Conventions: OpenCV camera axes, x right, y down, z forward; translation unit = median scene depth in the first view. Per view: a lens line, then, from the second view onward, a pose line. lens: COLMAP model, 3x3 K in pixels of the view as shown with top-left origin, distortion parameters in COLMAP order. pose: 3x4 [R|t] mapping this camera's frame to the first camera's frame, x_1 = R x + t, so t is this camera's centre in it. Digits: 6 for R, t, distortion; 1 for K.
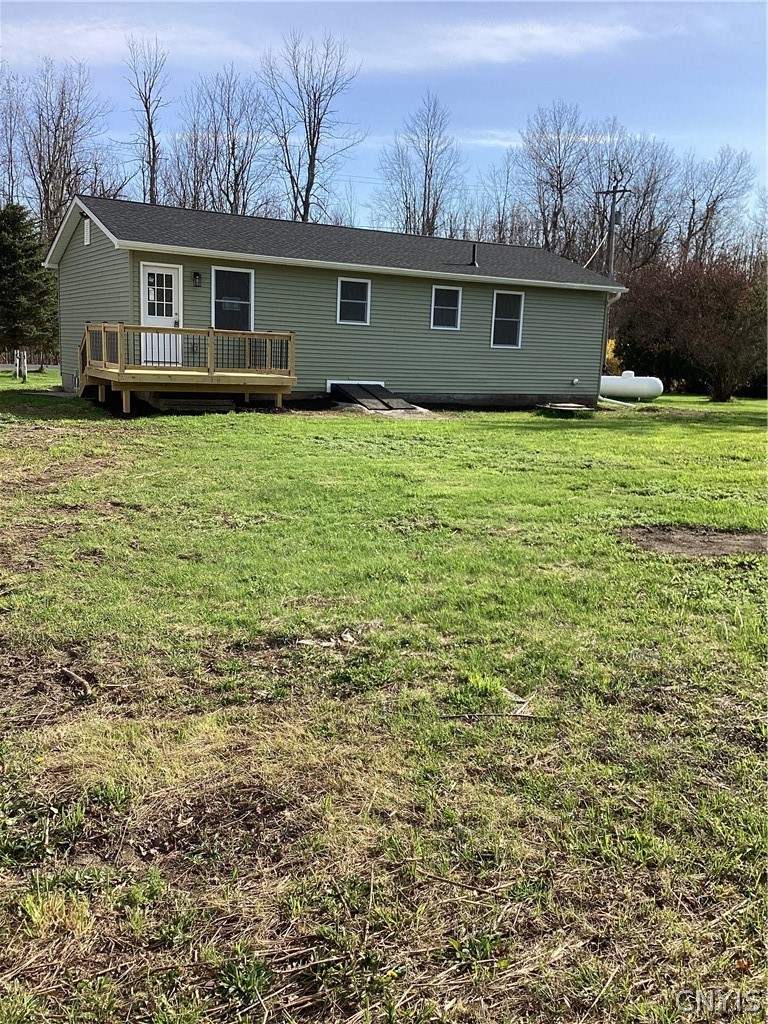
lens RADIAL K [[926.3, 0, 384.0], [0, 926.3, 512.0], [0, 0, 1]] dist [0.142951, -0.321855]
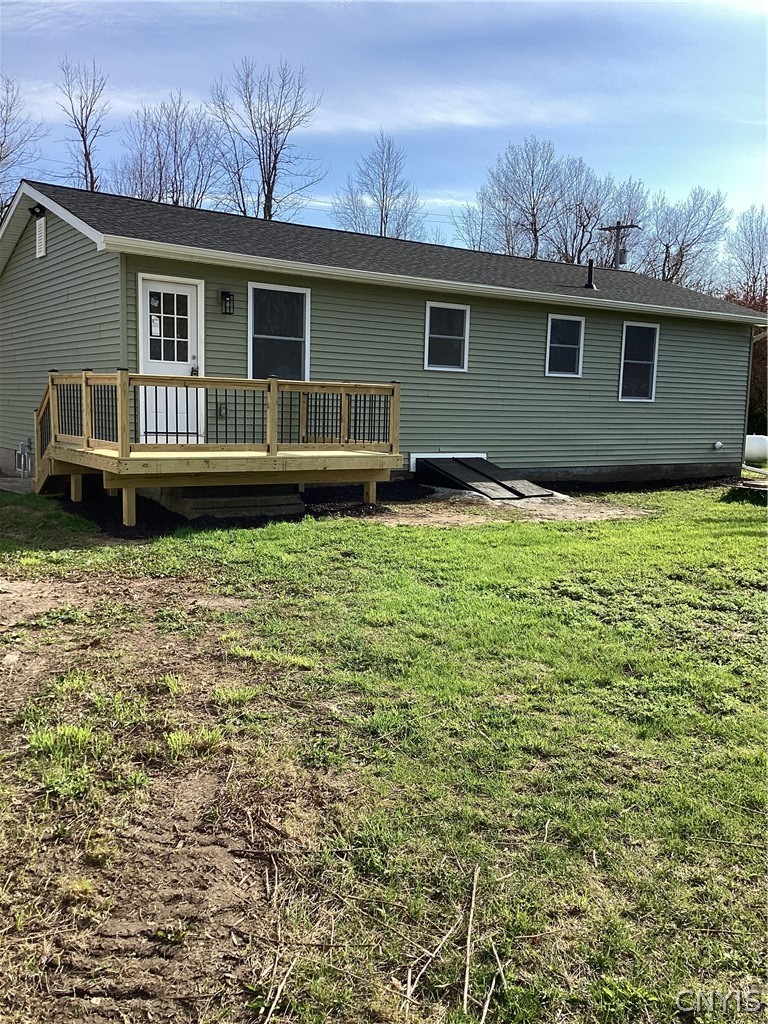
lens RADIAL K [[926.3, 0, 384.0], [0, 926.3, 512.0], [0, 0, 1]] dist [0.142951, -0.321855]
pose [[0.996812, -0.023153, 0.076355, -0.145282], [0.027406, 0.998103, -0.055132, -0.069988], [-0.074934, 0.057048, 0.995555, 0.373542]]
